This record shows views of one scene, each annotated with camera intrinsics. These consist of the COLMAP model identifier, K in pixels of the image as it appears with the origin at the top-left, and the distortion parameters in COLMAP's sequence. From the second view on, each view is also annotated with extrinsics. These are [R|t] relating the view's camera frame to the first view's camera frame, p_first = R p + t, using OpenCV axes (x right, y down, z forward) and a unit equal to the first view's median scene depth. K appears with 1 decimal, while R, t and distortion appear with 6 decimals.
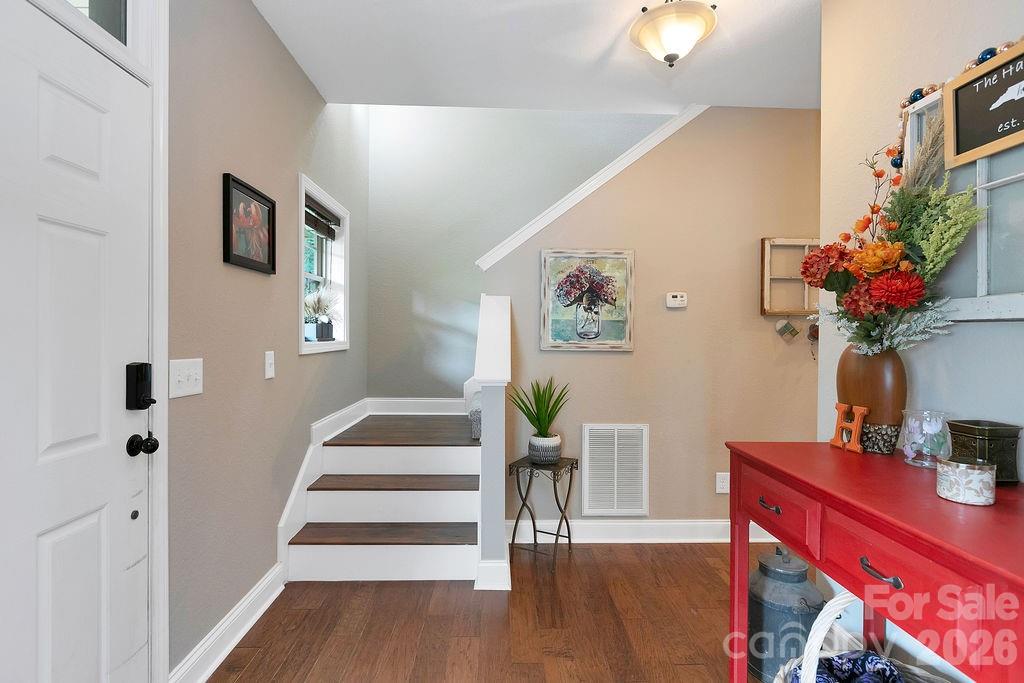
lens RADIAL K [[501.7, 0, 514.0], [0, 501.7, 334.2], [0, 0, 1]] dist [-0.000575, -0.006358]
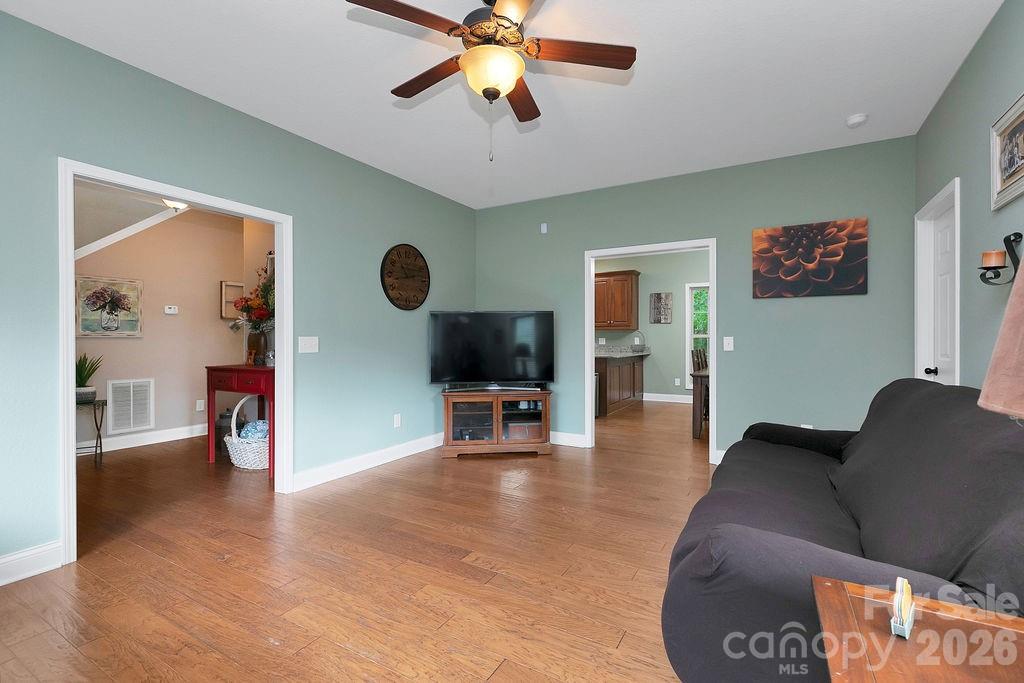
lens RADIAL K [[467.1, 0, 528.9], [0, 467.1, 337.9], [0, 0, 1]] dist [0.000854, 0.000112]
pose [[0.514738, -0.010096, 0.857288, -0.513460], [0.004283, 0.999948, 0.009205, 0.027826], [-0.857337, -0.001066, 0.514755, -1.099723]]
